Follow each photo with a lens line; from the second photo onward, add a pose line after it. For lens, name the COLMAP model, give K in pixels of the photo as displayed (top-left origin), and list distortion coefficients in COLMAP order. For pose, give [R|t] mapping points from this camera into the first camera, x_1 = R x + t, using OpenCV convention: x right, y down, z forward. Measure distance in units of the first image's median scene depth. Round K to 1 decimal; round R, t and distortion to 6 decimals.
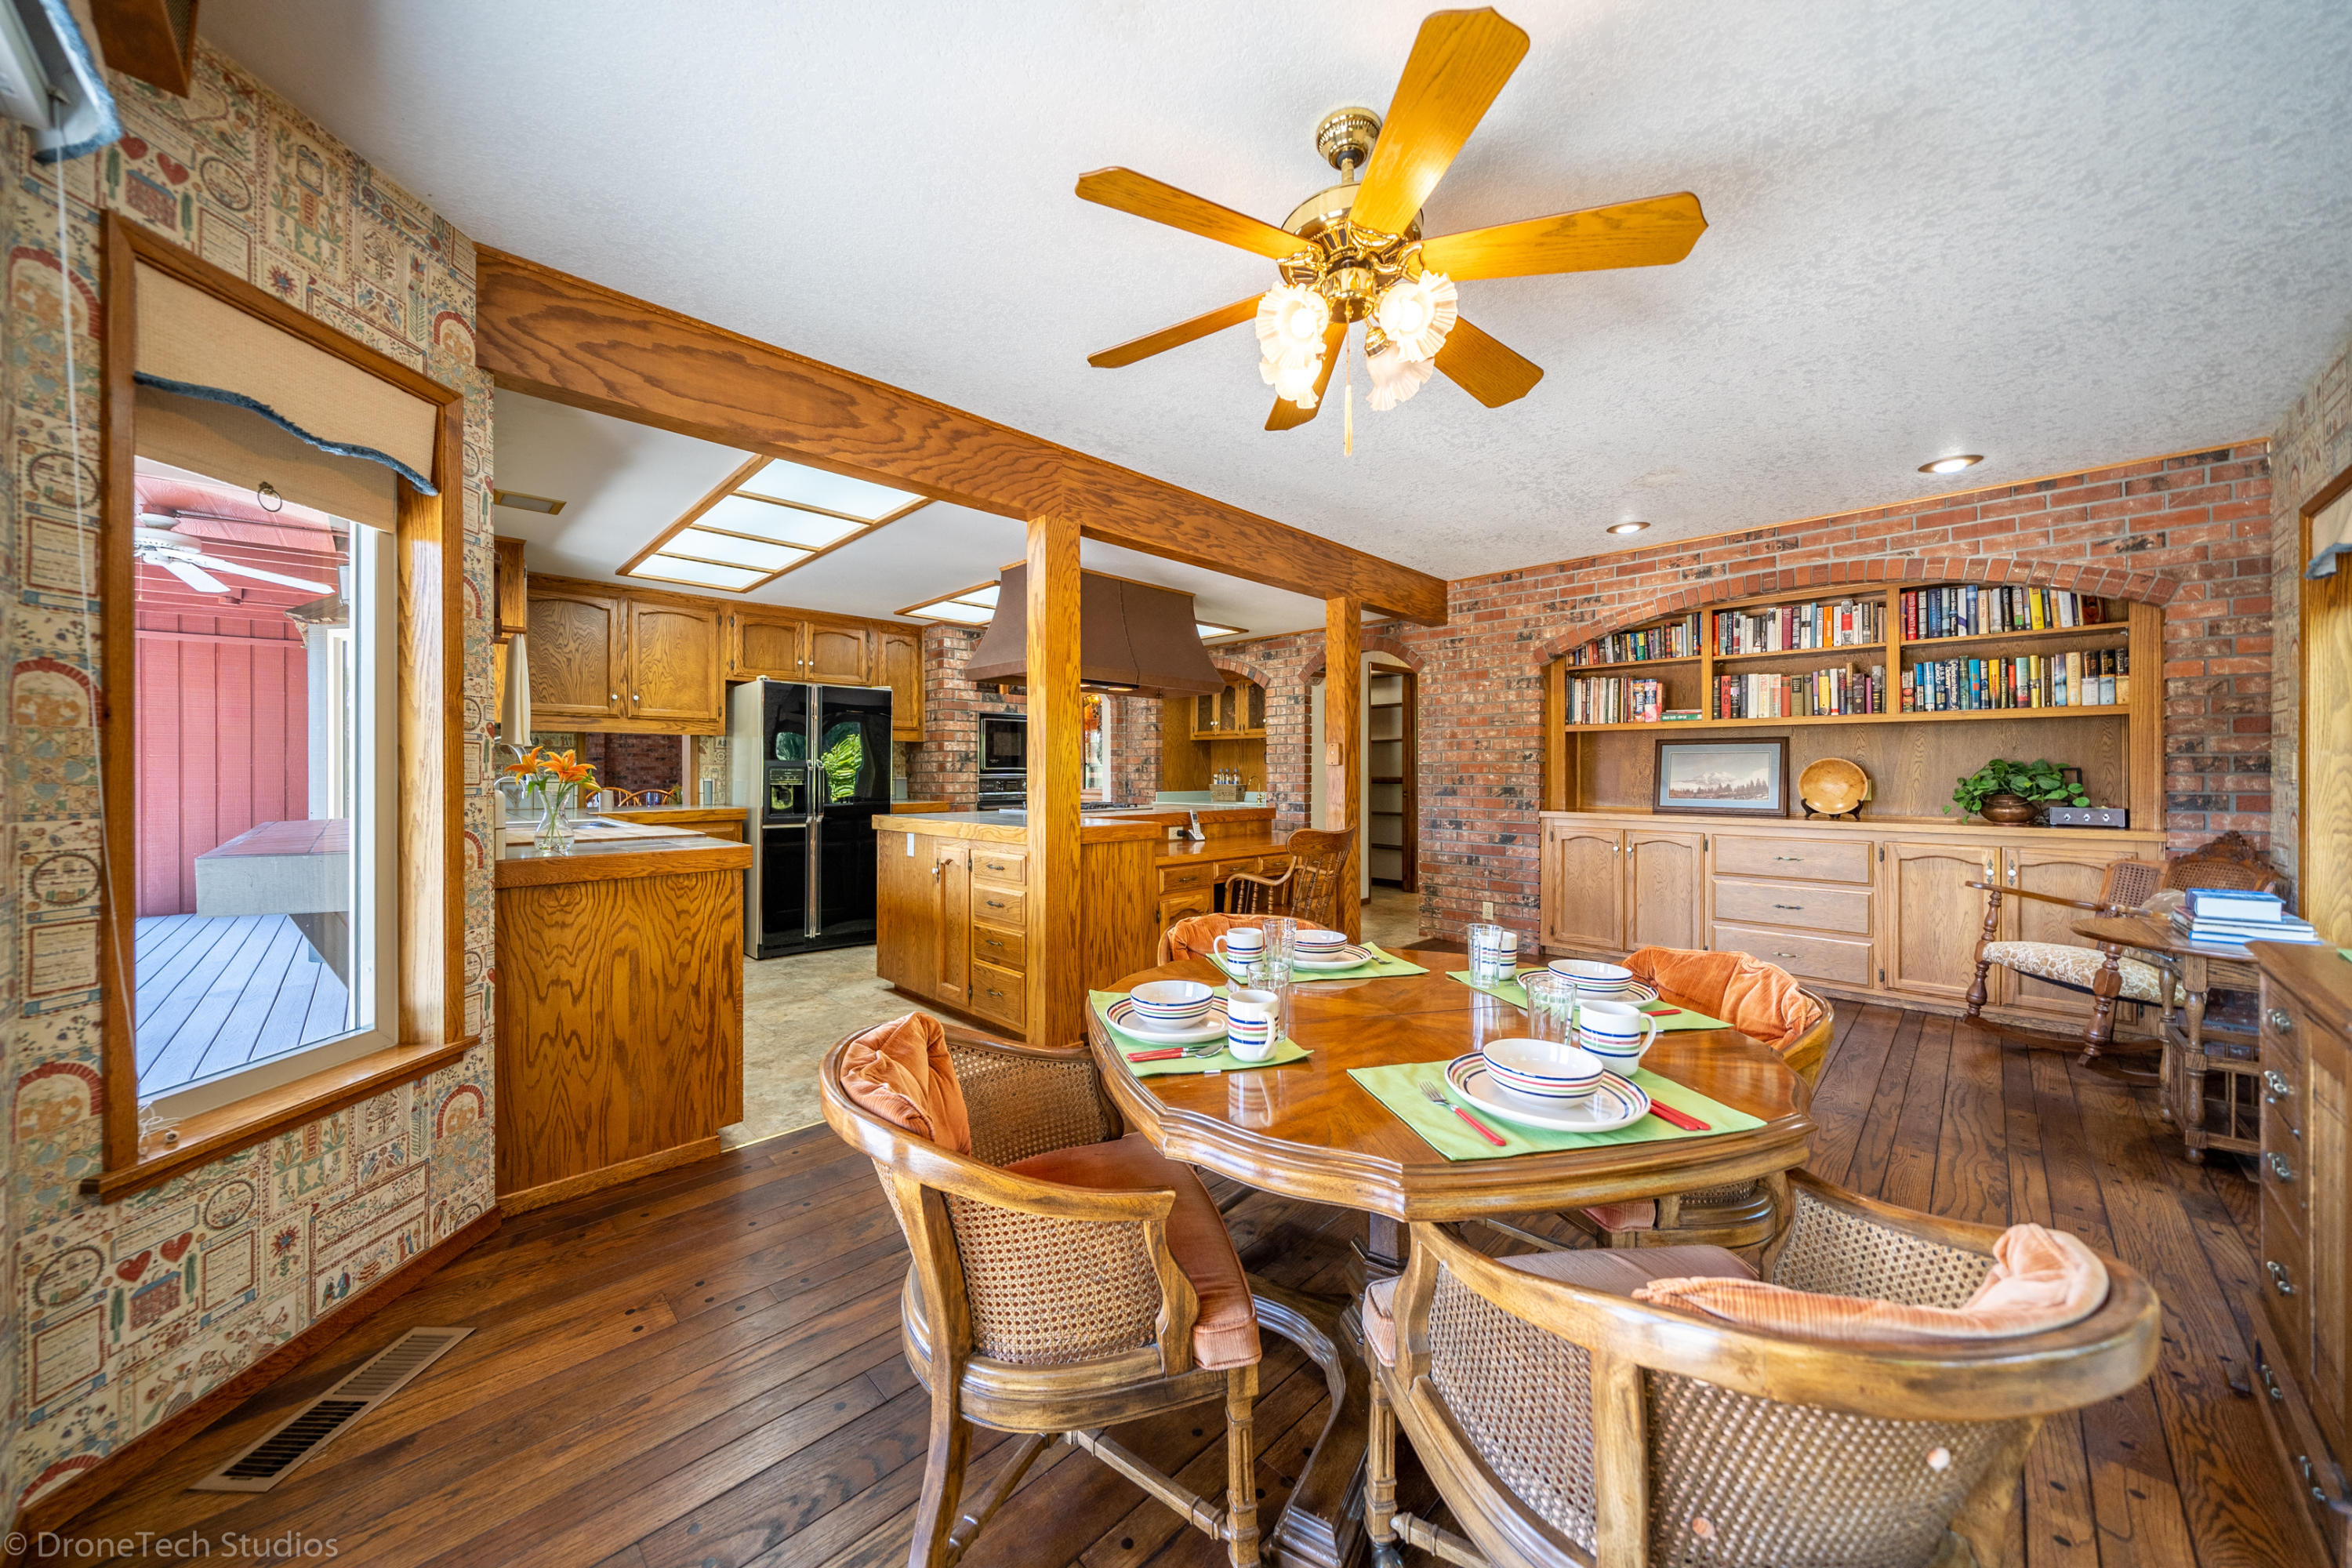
lens RADIAL K [[819.7, 0, 1118.7], [0, 819.7, 778.3], [0, 0, 1]] dist [-0.003649, -0.000155]
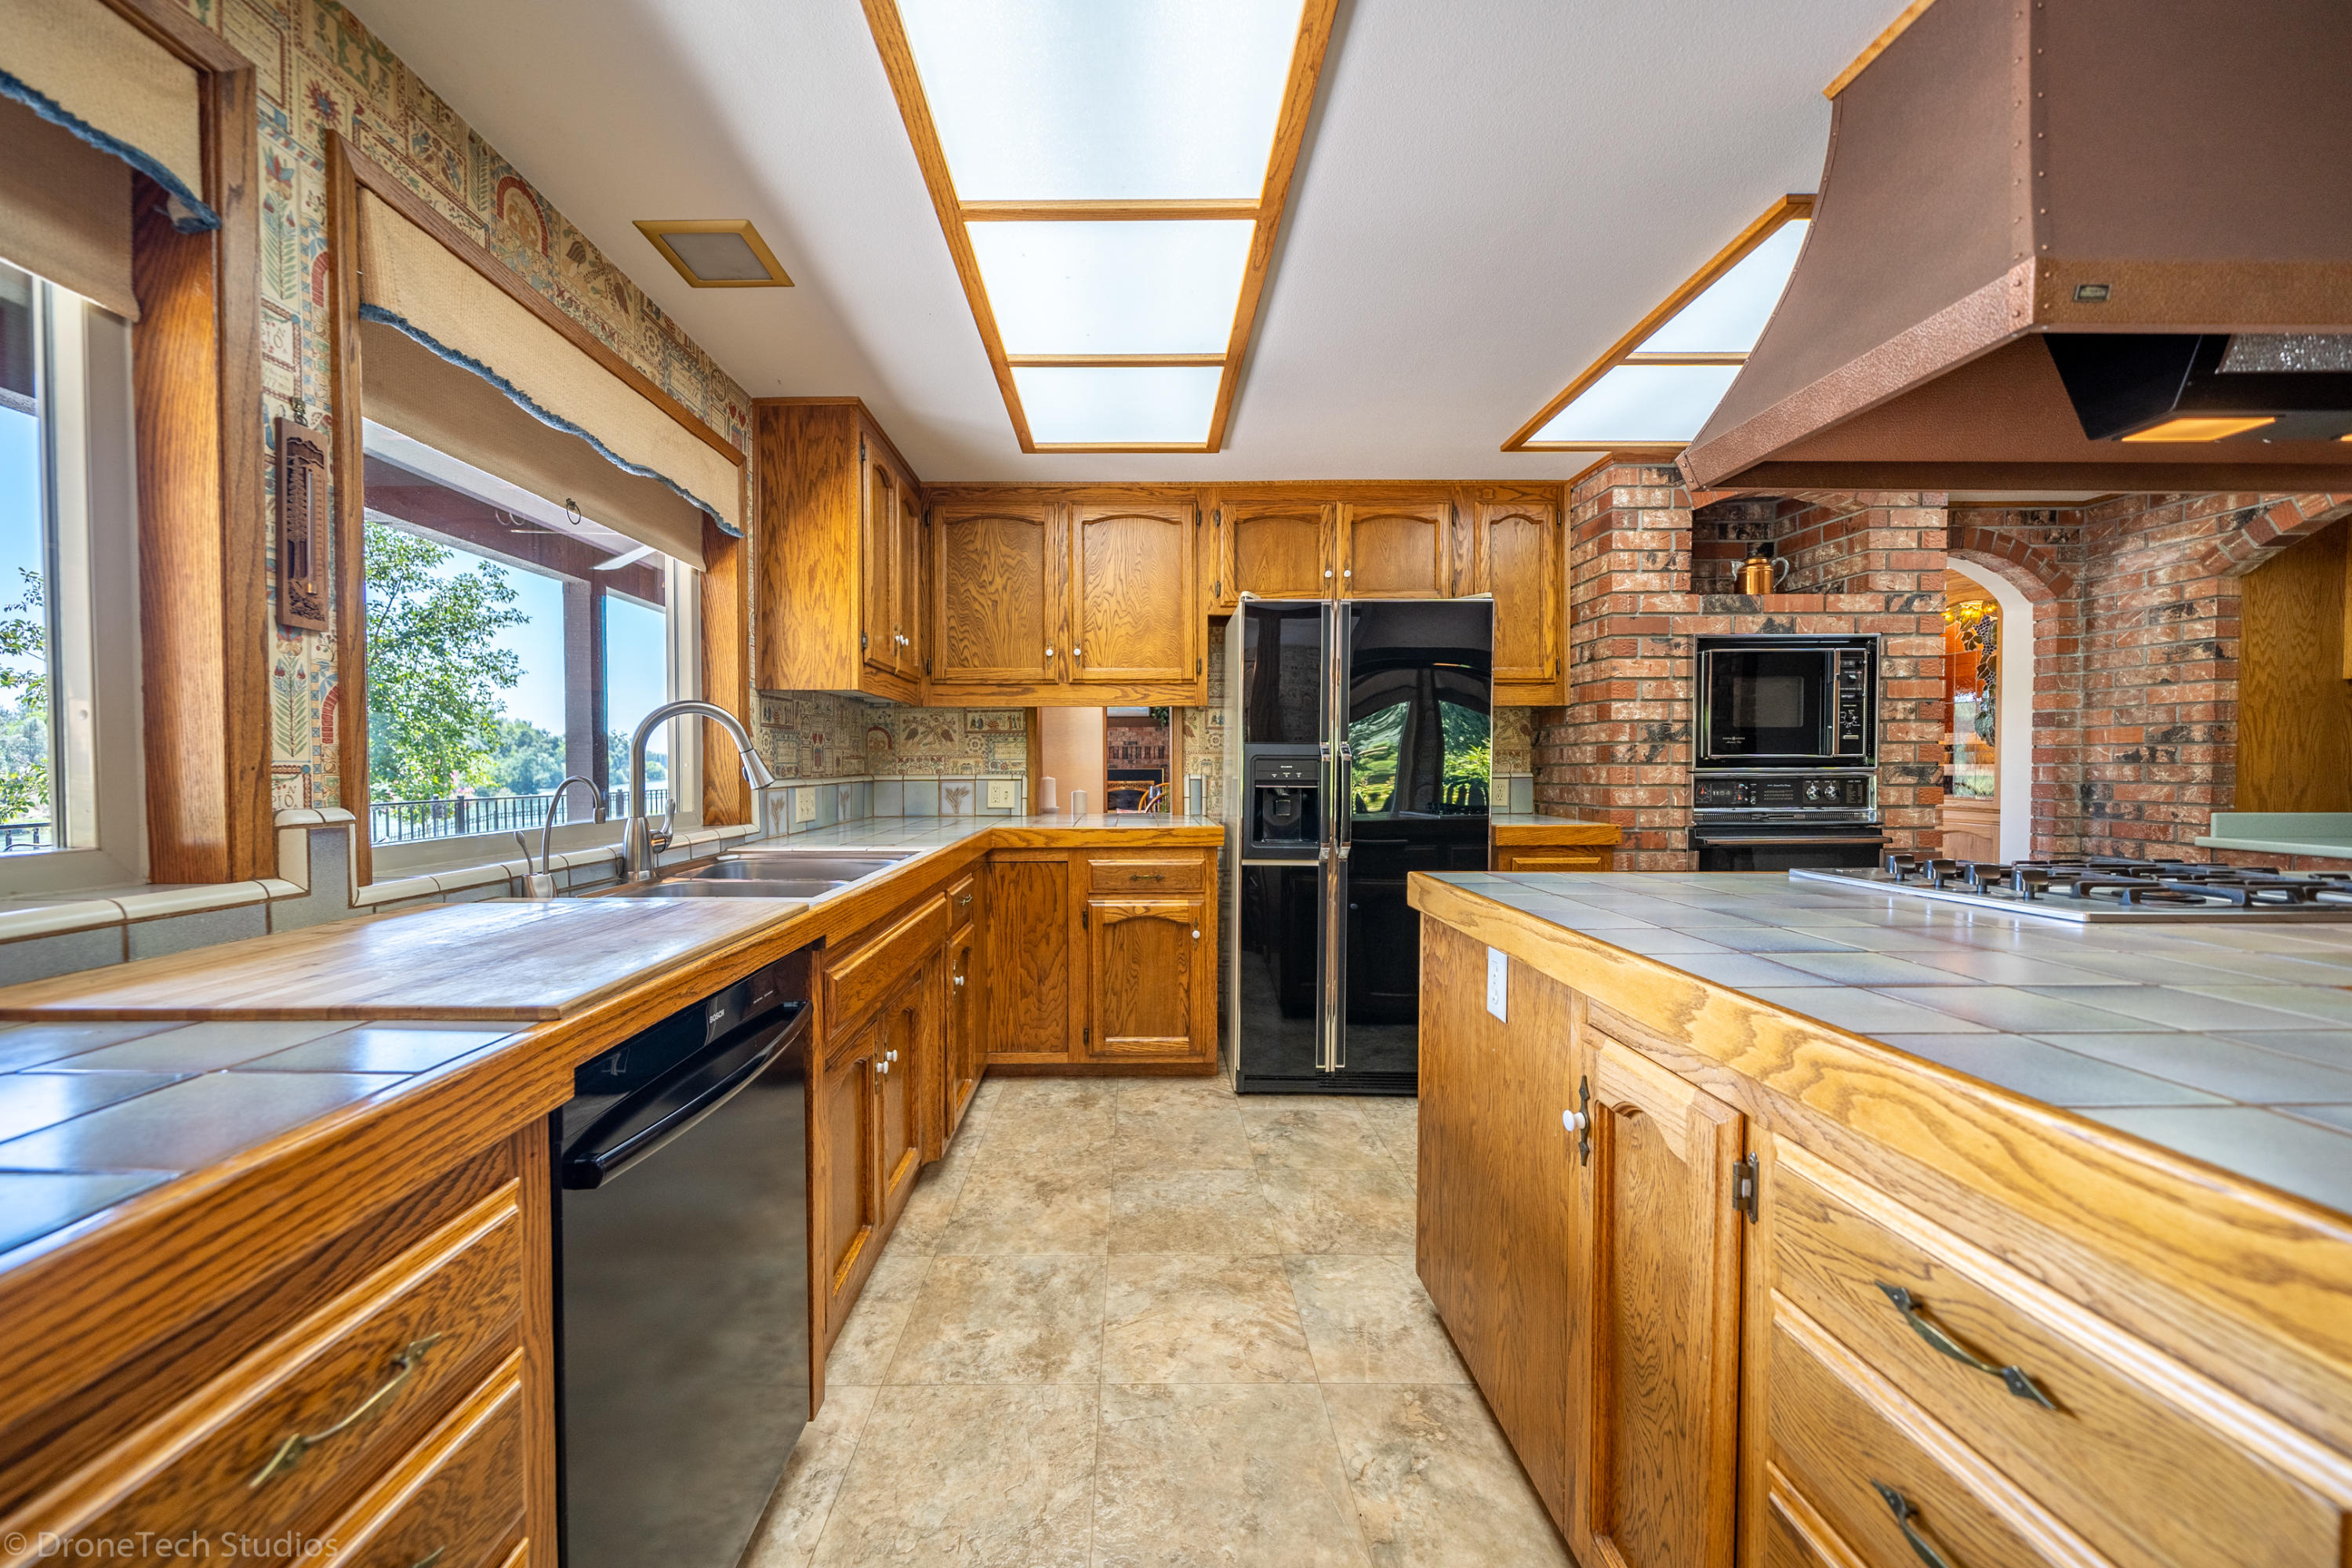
lens RADIAL K [[819.7, 0, 1118.7], [0, 819.7, 778.3], [0, 0, 1]] dist [-0.003649, -0.000155]
pose [[0.732594, 0.010556, -0.680584, -0.095289], [-0.002936, 0.999919, 0.012348, -0.004120], [0.680659, -0.007048, 0.732566, 0.440507]]
